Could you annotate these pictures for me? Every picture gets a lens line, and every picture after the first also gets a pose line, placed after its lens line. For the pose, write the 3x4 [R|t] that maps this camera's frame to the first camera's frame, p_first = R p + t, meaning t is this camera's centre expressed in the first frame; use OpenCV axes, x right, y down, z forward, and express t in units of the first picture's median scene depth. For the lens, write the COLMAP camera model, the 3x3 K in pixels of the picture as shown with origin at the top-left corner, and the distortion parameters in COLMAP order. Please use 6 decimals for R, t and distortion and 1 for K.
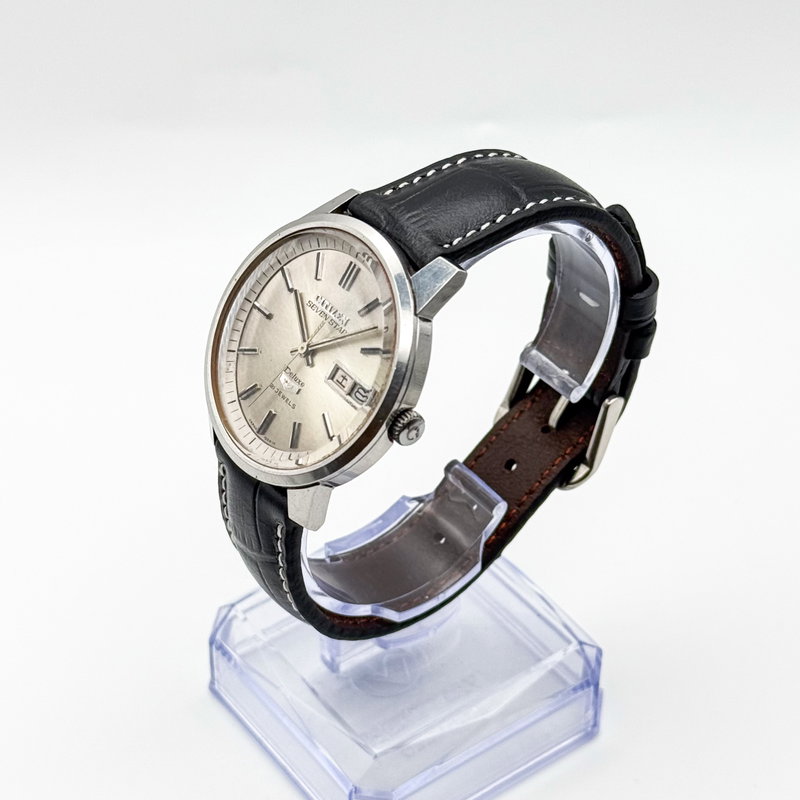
lens RADIAL K [[2044.7, 0, 400.0], [0, 2044.7, 400.0], [0, 0, 1]] dist [0.023766, 0.320084]
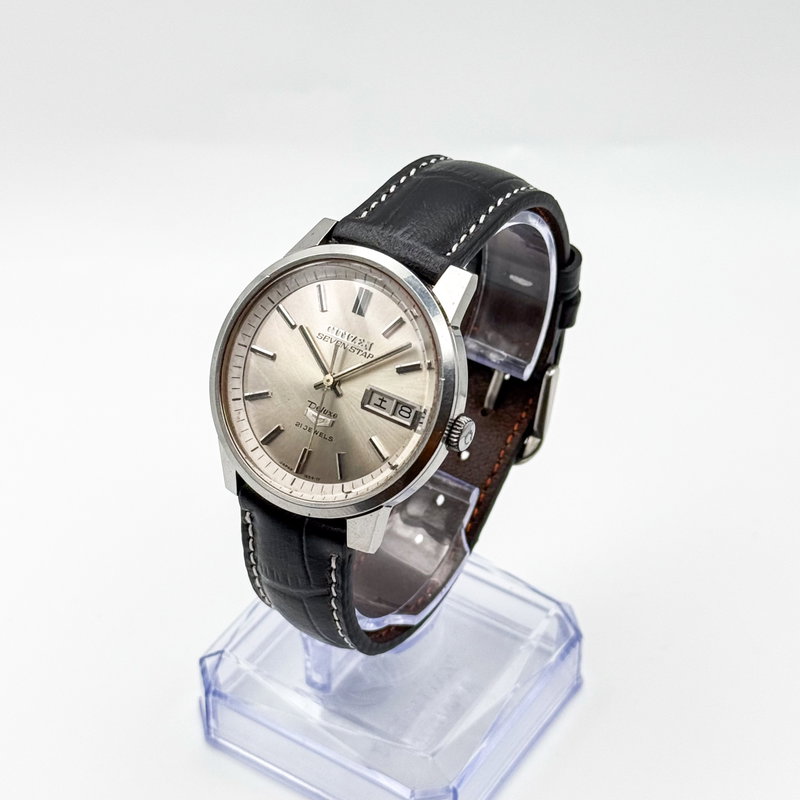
lens RADIAL K [[2044.7, 0, 400.0], [0, 2044.7, 400.0], [0, 0, 1]] dist [0.023766, 0.320084]
pose [[0.933026, -0.208842, 0.292997, -0.303127], [0.205497, 0.977734, 0.042520, -0.049934], [-0.295353, 0.020537, 0.955167, 0.021199]]
